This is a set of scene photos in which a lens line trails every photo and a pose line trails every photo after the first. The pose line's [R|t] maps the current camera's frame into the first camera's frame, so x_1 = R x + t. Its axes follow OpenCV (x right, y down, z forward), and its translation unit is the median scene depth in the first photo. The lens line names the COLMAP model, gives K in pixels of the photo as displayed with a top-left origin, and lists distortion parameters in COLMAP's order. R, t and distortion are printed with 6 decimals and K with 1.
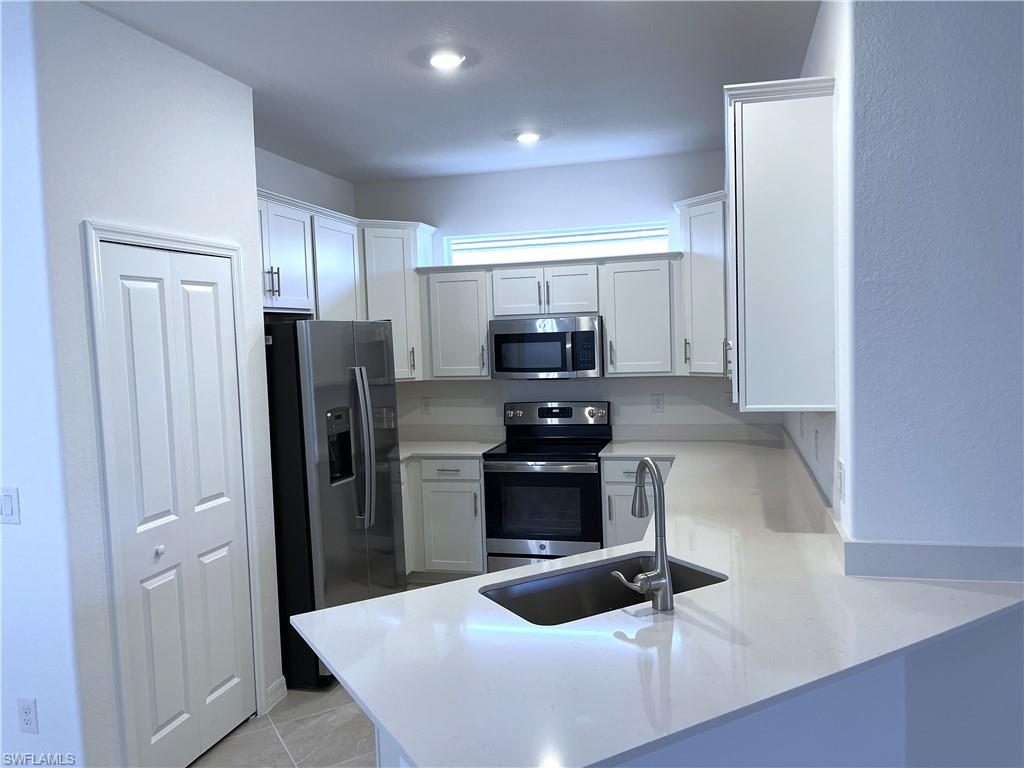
lens RADIAL K [[782.5, 0, 513.1], [0, 782.5, 378.9], [0, 0, 1]] dist [0.119921, -0.165020]
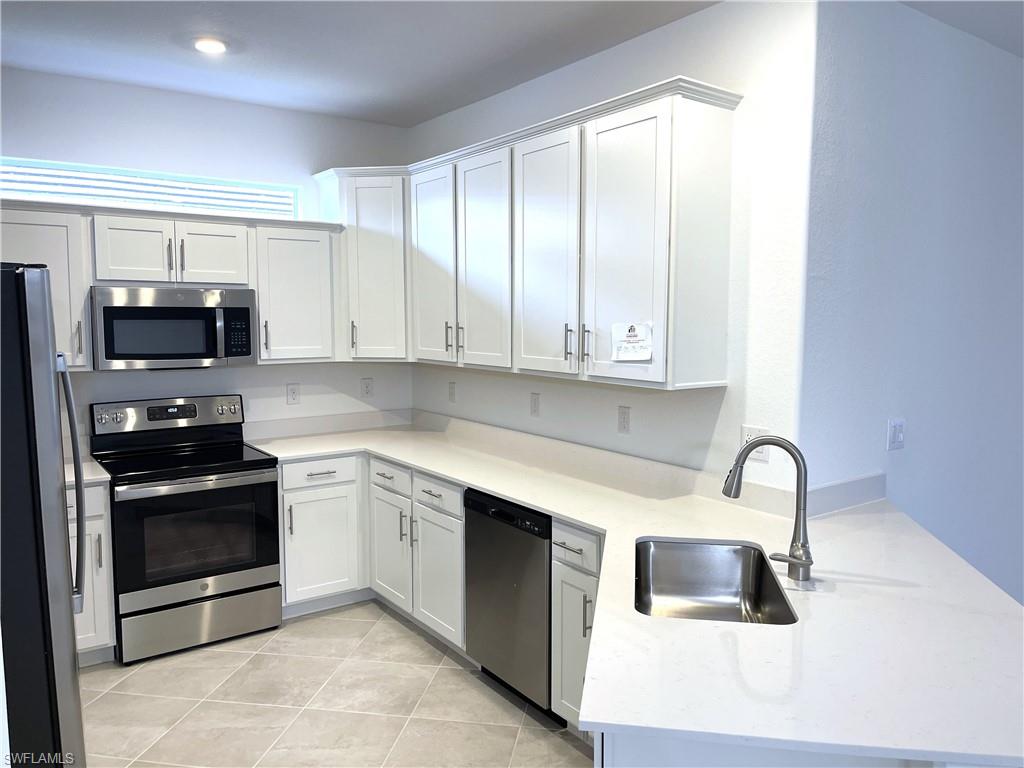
lens RADIAL K [[782.5, 0, 513.1], [0, 782.5, 378.9], [0, 0, 1]] dist [0.119921, -0.165020]
pose [[0.631950, -0.029983, 0.774429, -0.357913], [0.019873, 0.999550, 0.022482, -0.000643], [-0.774754, 0.001183, 0.632262, 0.268443]]
